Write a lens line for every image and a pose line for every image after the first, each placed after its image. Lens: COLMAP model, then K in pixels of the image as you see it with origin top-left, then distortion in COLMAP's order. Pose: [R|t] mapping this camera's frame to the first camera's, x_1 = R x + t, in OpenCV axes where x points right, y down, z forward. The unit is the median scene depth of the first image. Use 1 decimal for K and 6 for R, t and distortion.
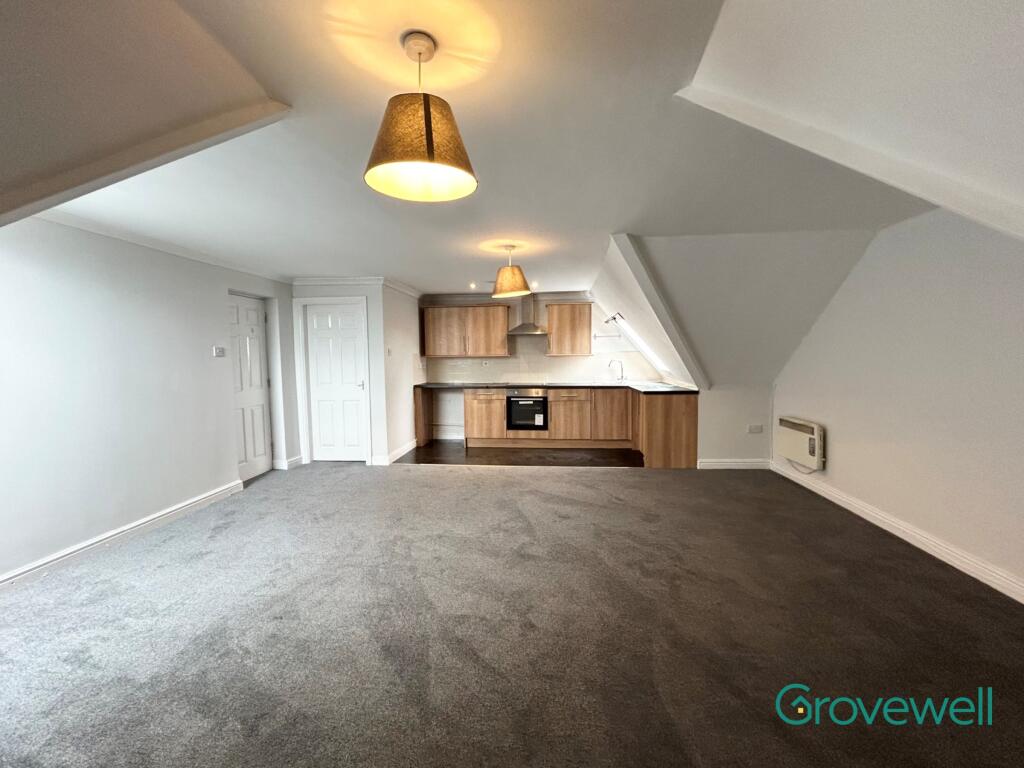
lens RADIAL K [[426.3, 0, 510.3], [0, 426.3, 381.8], [0, 0, 1]] dist [-0.000736, -0.000086]
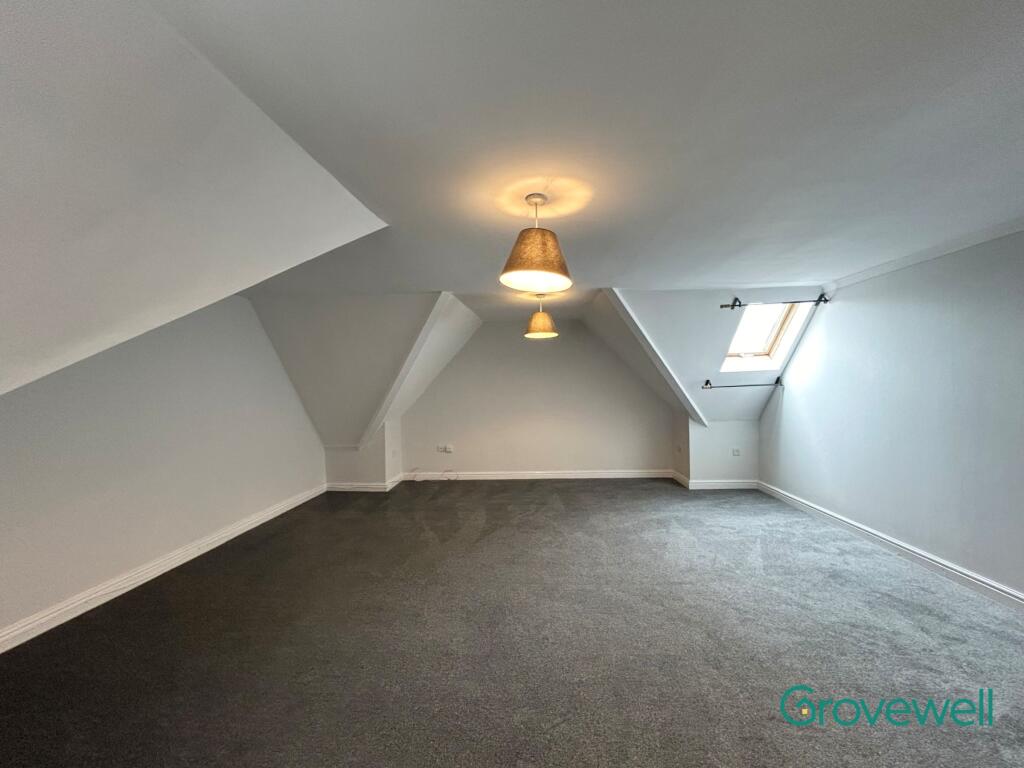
lens RADIAL K [[413.1, 0, 513.1], [0, 413.1, 380.0], [0, 0, 1]] dist [-0.001329, -0.000114]
pose [[-0.998119, 0.020110, -0.057906, 0.044245], [0.016856, 0.998280, 0.056153, -0.064628], [0.058935, 0.055072, -0.996742, 0.934043]]
